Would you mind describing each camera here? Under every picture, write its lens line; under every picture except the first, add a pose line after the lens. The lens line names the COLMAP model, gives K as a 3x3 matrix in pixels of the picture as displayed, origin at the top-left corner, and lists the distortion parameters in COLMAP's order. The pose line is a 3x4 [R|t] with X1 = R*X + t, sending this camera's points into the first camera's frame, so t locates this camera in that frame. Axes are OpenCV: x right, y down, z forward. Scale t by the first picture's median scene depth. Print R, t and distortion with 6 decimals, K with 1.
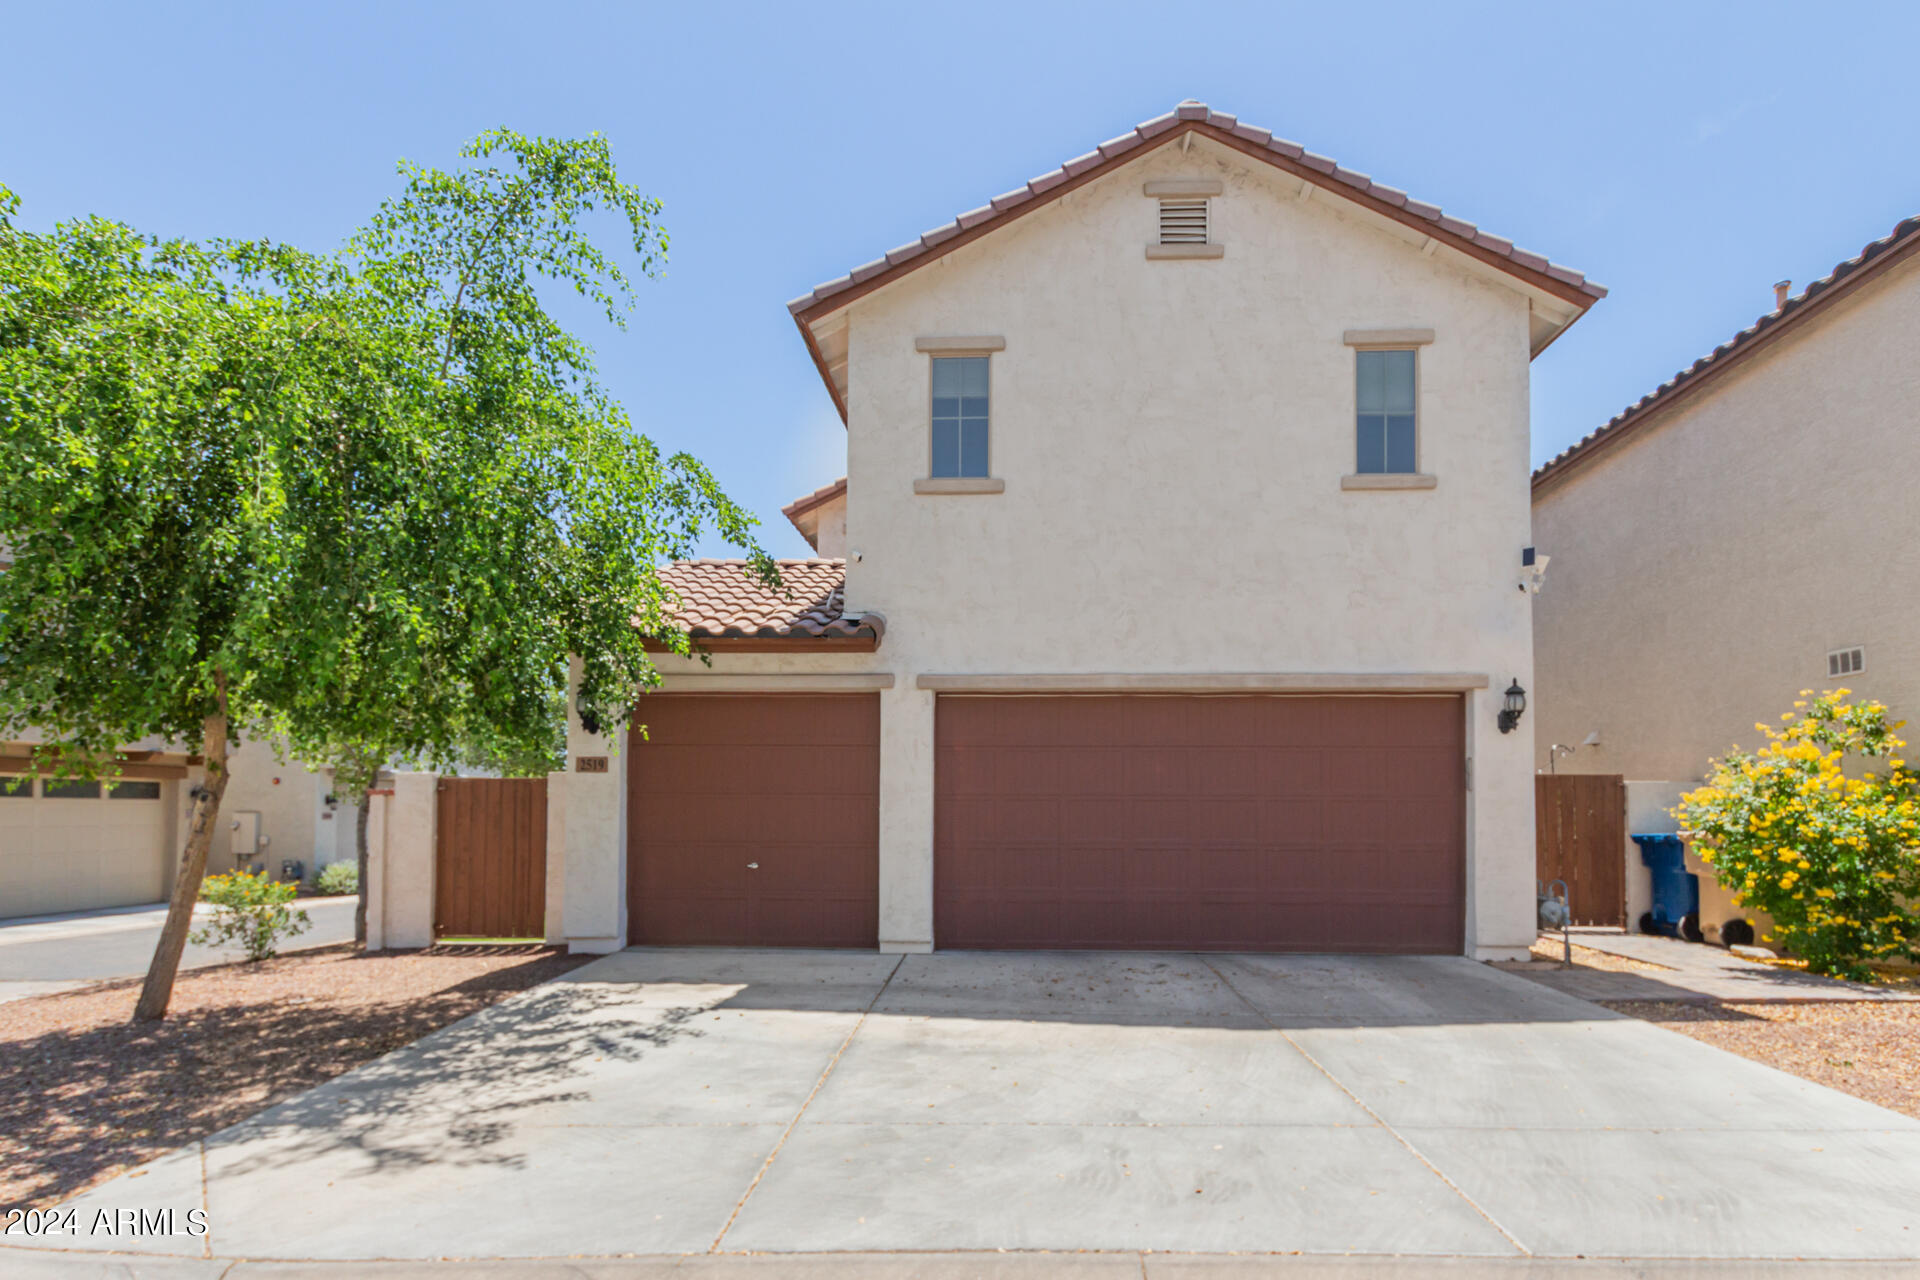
lens RADIAL K [[935.6, 0, 964.2], [0, 935.6, 671.0], [0, 0, 1]] dist [0.001367, -0.000288]
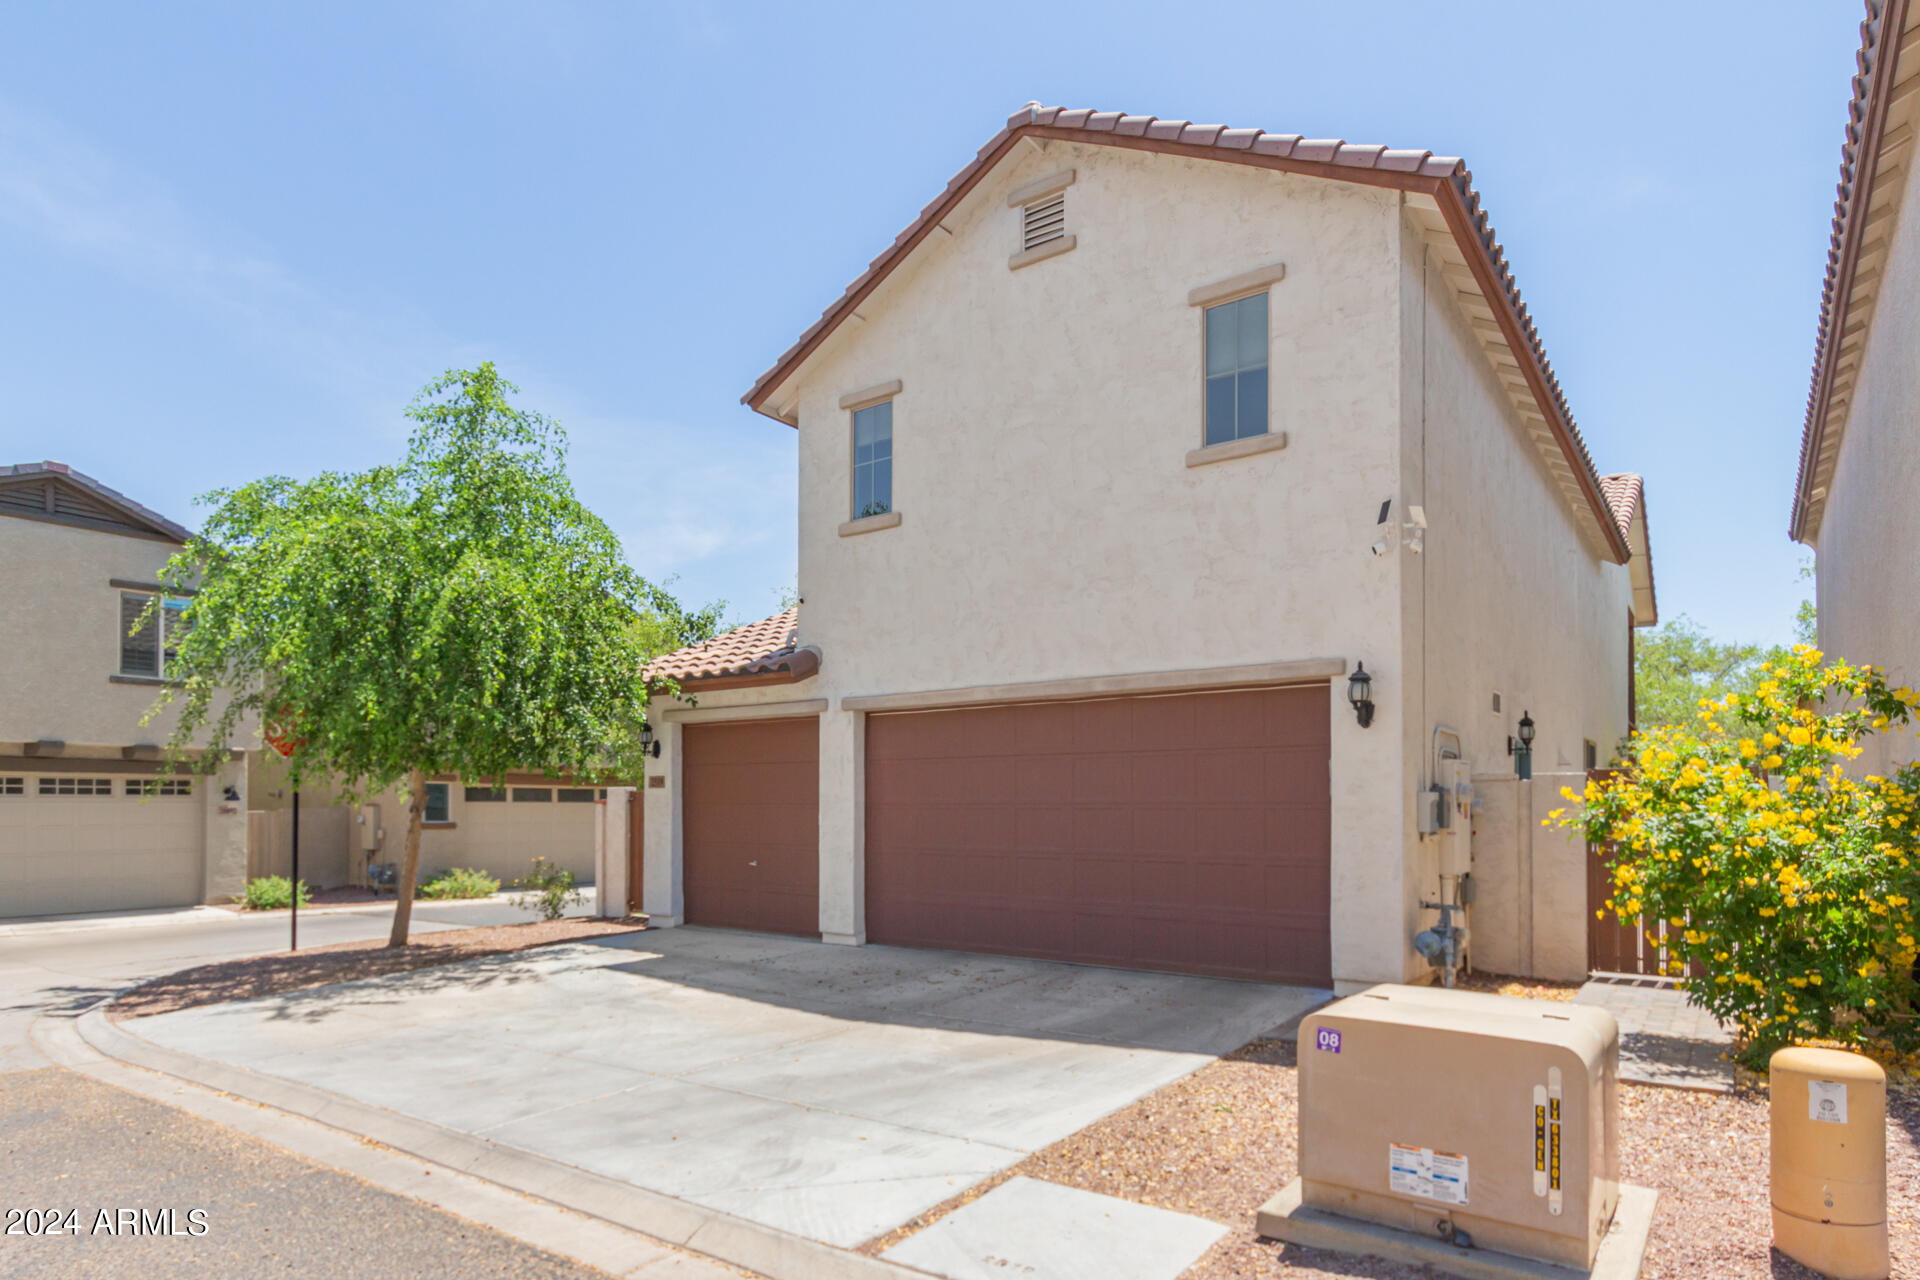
lens RADIAL K [[1042.8, 0, 960.0], [0, 1042.8, 640.0], [0, 0, 1]] dist [-0.006375, -0.000184]
pose [[0.833729, -0.091207, -0.544590, 0.758265], [0.086721, 0.995653, -0.033985, -0.010686], [0.545322, -0.018893, 0.838014, 0.022959]]
